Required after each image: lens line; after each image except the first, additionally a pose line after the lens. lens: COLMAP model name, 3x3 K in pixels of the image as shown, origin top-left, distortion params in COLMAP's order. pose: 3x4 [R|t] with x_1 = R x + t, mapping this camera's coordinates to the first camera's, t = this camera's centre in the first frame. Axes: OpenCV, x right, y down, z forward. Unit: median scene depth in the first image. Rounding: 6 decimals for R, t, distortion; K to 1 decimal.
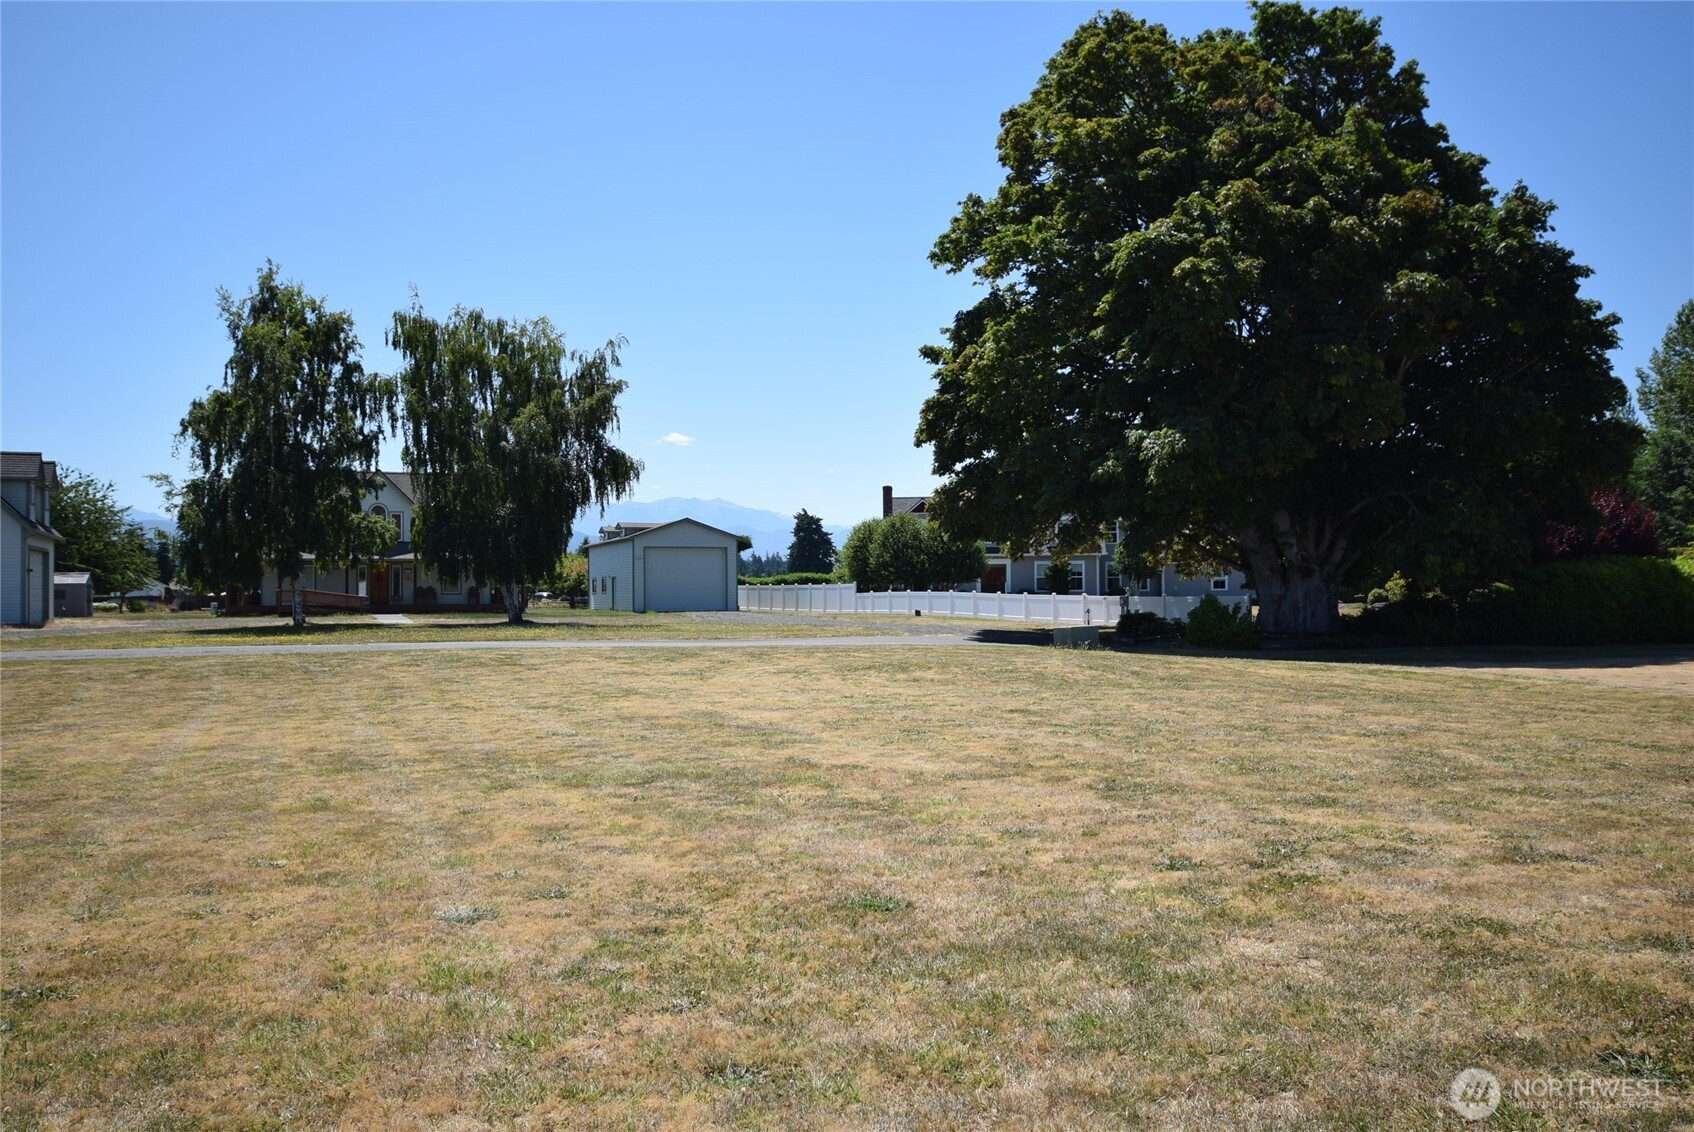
lens RADIAL K [[1408.7, 0, 838.8], [0, 1408.7, 555.3], [0, 0, 1]] dist [0.053587, 0.013919]
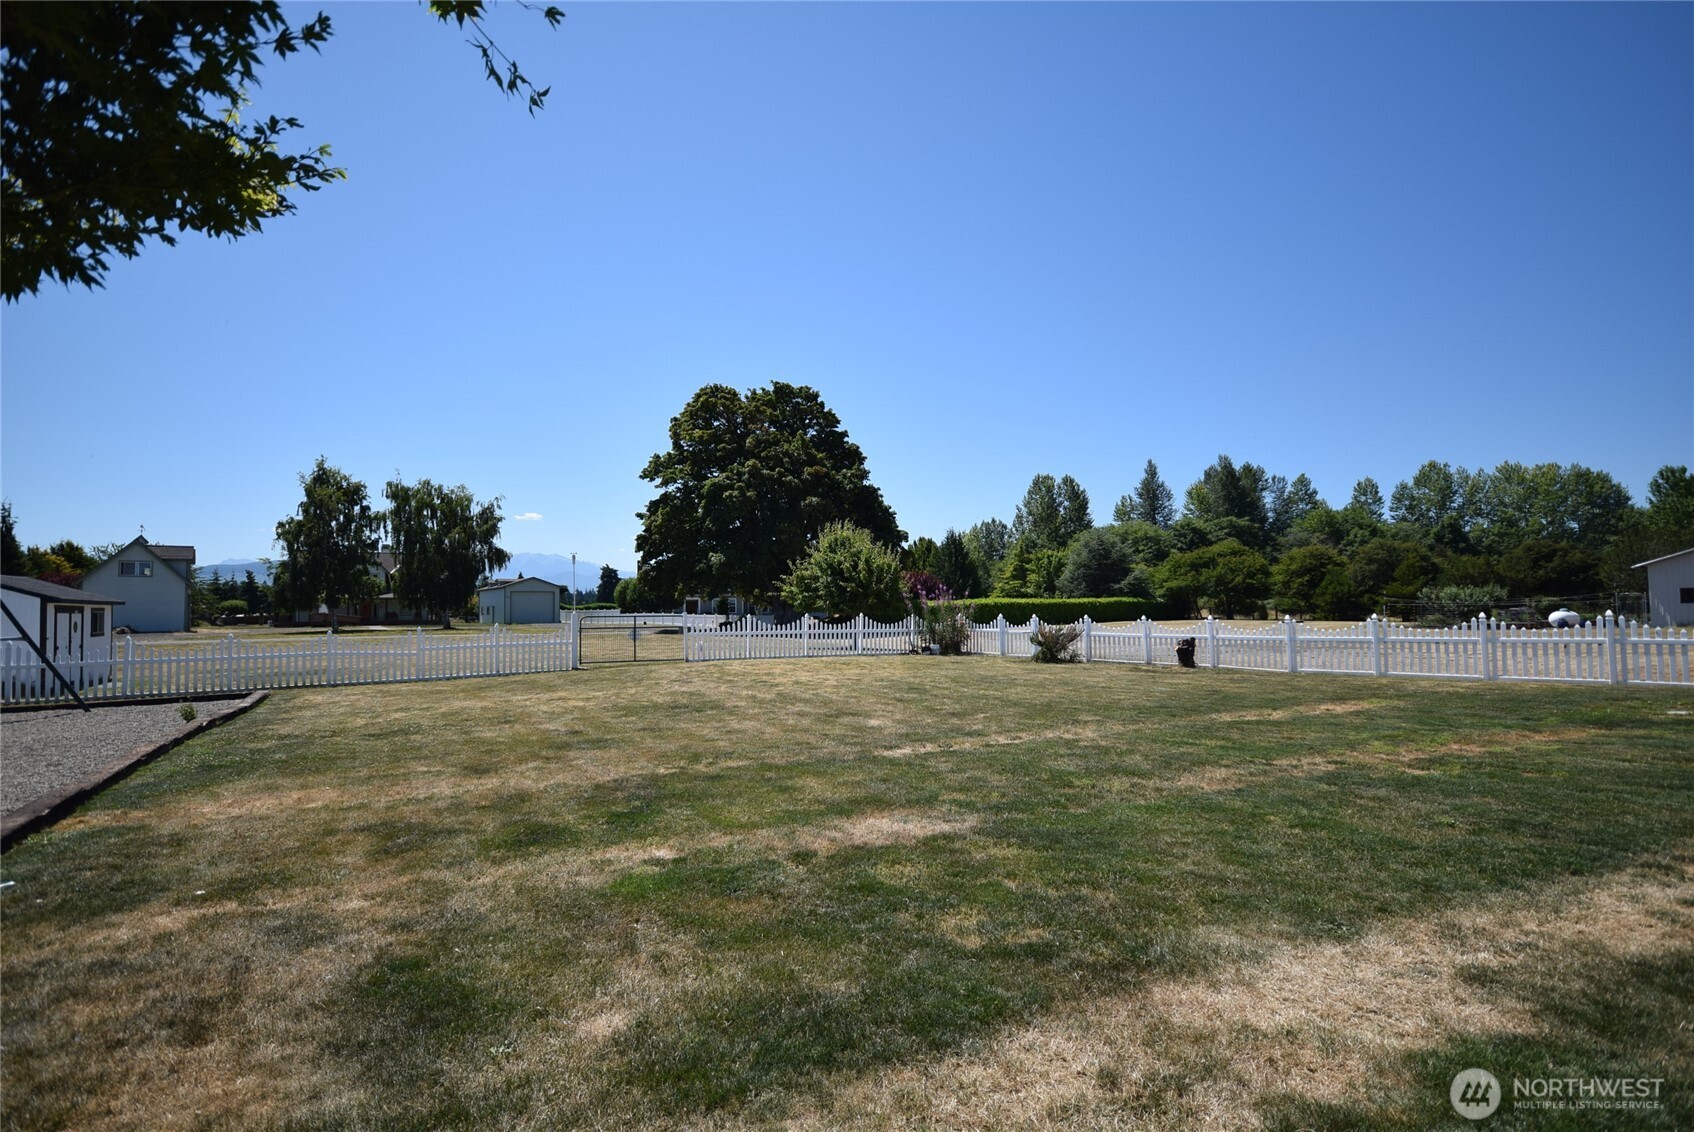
lens RADIAL K [[850.3, 0, 842.4], [0, 850.3, 567.2], [0, 0, 1]] dist [0.021021, 0.000071]
pose [[0.971436, 0.008538, 0.237148, 0.045379], [-0.002191, 0.999633, -0.027014, -0.011678], [-0.237291, 0.025723, 0.971098, -0.407105]]
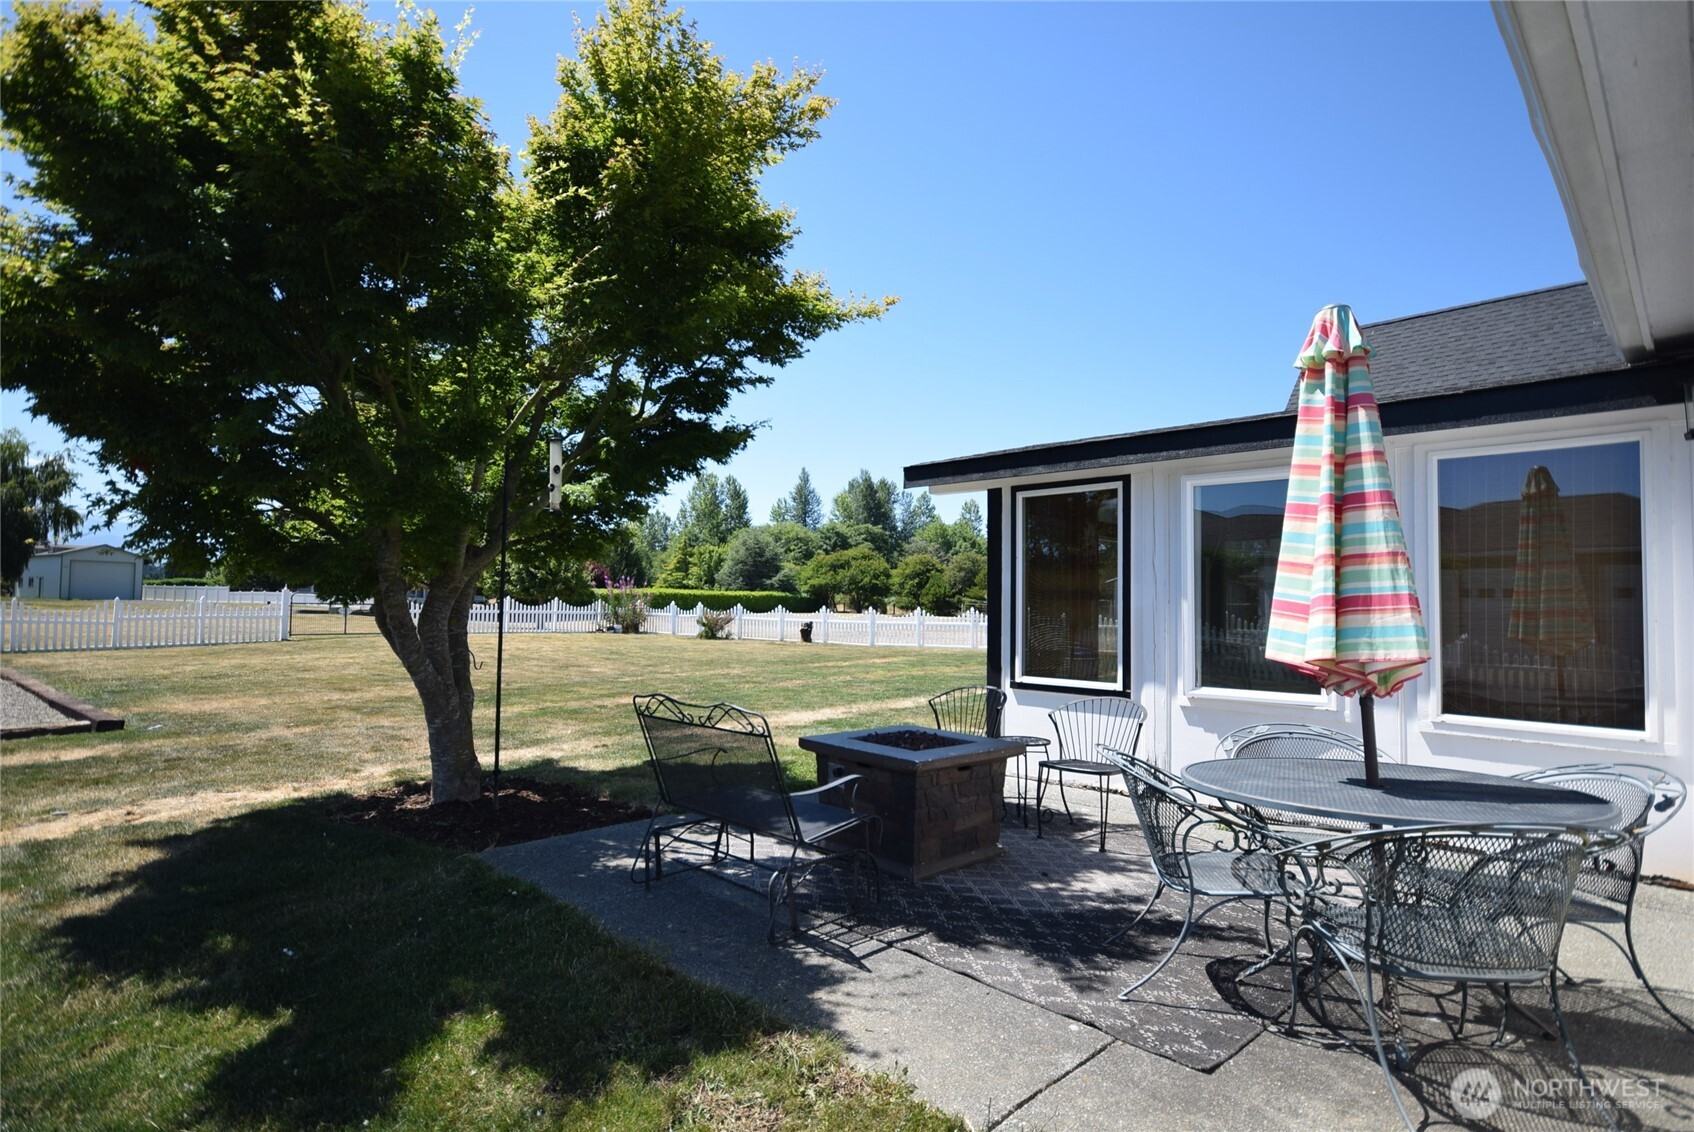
lens RADIAL K [[850.3, 0, 854.6], [0, 850.3, 570.4], [0, 0, 1]] dist [0.021021, 0.000071]
pose [[0.795935, 0.045680, 0.603657, -0.023247], [-0.041049, 0.998927, -0.021466, -0.012803], [-0.603989, -0.007695, 0.796955, -0.530927]]
